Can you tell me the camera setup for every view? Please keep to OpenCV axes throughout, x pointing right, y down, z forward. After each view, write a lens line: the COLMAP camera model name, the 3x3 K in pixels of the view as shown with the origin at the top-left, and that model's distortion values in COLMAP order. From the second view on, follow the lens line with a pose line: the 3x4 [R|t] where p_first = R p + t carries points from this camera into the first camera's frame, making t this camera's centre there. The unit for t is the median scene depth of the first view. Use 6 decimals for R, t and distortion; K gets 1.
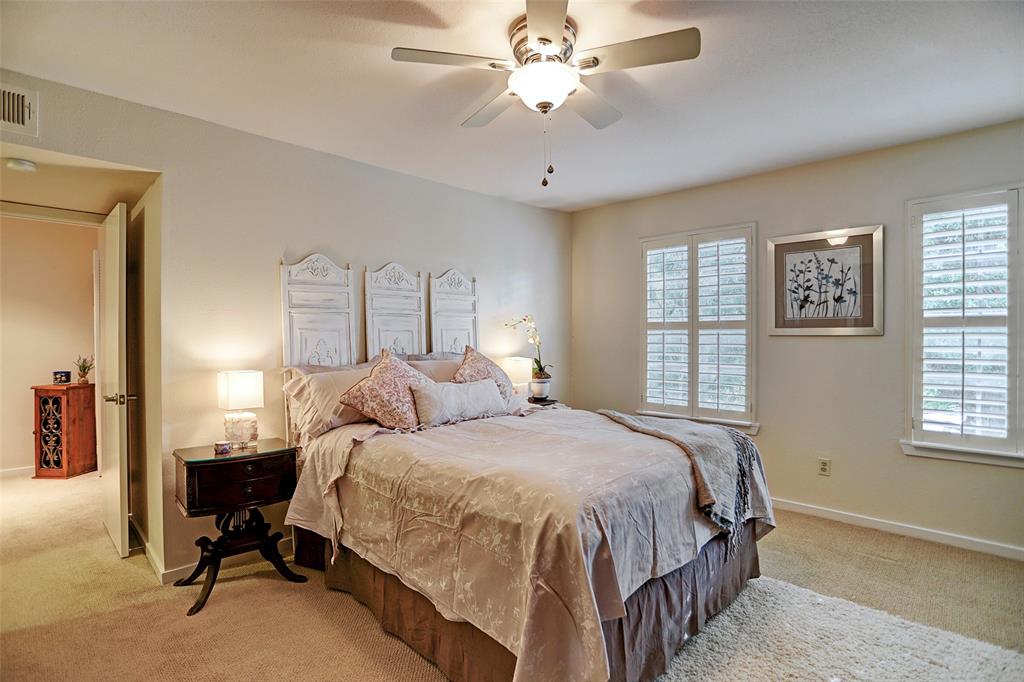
lens RADIAL K [[522.0, 0, 519.8], [0, 522.0, 341.0], [0, 0, 1]] dist [-0.028340, 0.016524]
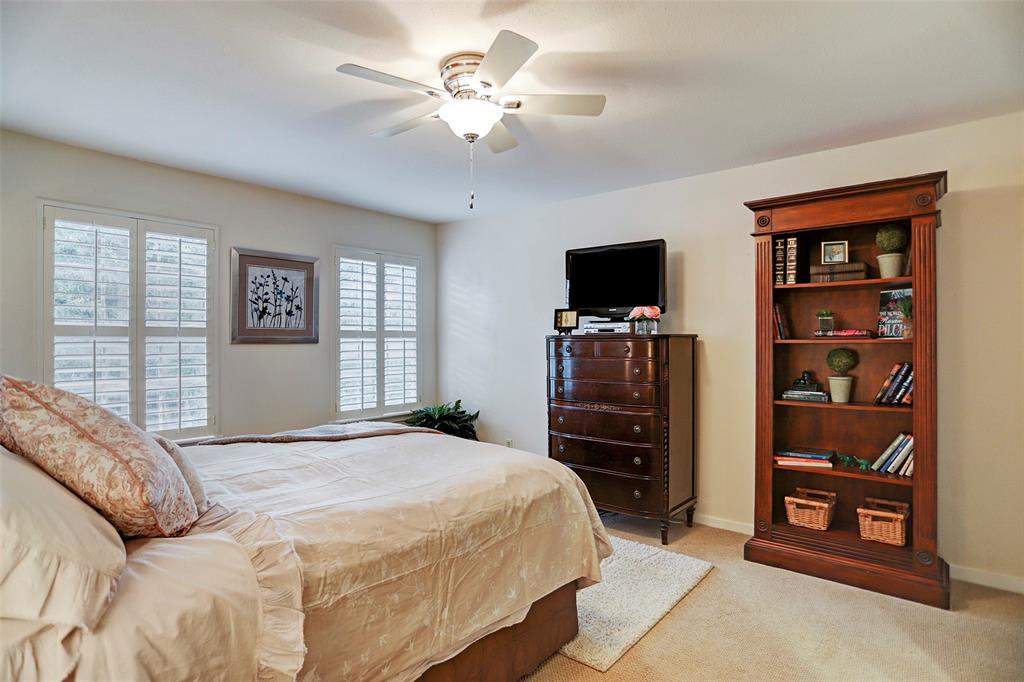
lens RADIAL K [[546.5, 0, 517.1], [0, 546.5, 342.1], [0, 0, 1]] dist [-0.030858, -0.000534]
pose [[-0.119141, 0.001379, 0.992876, -0.655543], [0.014601, 0.999893, 0.000363, -0.006697], [-0.992770, 0.014540, -0.119148, 0.617016]]
